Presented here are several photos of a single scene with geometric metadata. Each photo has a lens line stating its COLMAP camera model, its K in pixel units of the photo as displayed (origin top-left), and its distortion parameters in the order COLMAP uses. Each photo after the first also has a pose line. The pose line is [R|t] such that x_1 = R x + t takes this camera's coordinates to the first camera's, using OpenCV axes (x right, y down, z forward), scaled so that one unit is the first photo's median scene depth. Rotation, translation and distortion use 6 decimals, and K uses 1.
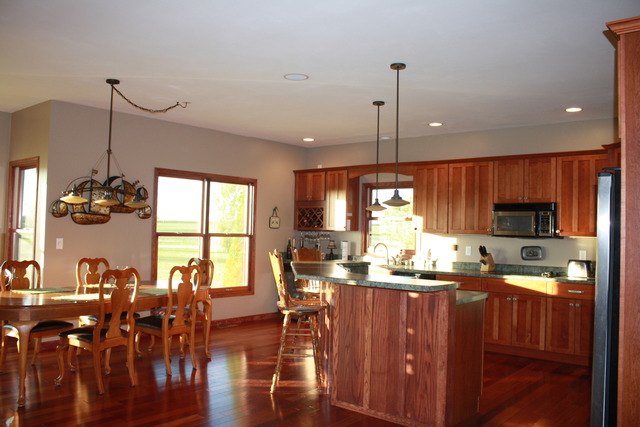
lens RADIAL K [[549.8, 0, 320.0], [0, 549.8, 213.5], [0, 0, 1]] dist [-0.004171, -0.007233]
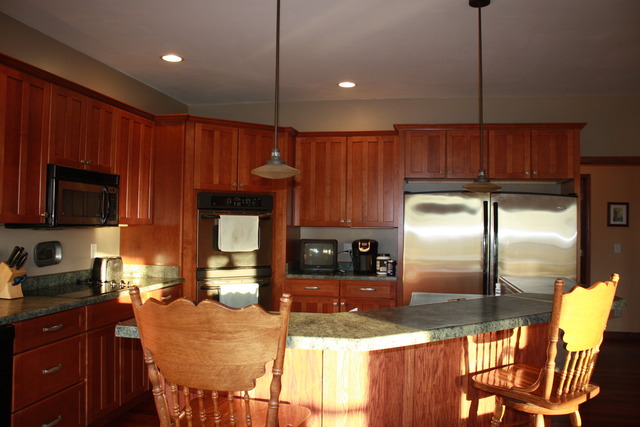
lens RADIAL K [[549.8, 0, 320.0], [0, 549.8, 213.5], [0, 0, 1]] dist [-0.004171, -0.007233]
pose [[-0.488395, -0.006616, 0.872598, -0.251600], [-0.045606, 0.998798, -0.017954, 0.024496], [-0.871430, -0.048564, -0.488110, 0.949023]]
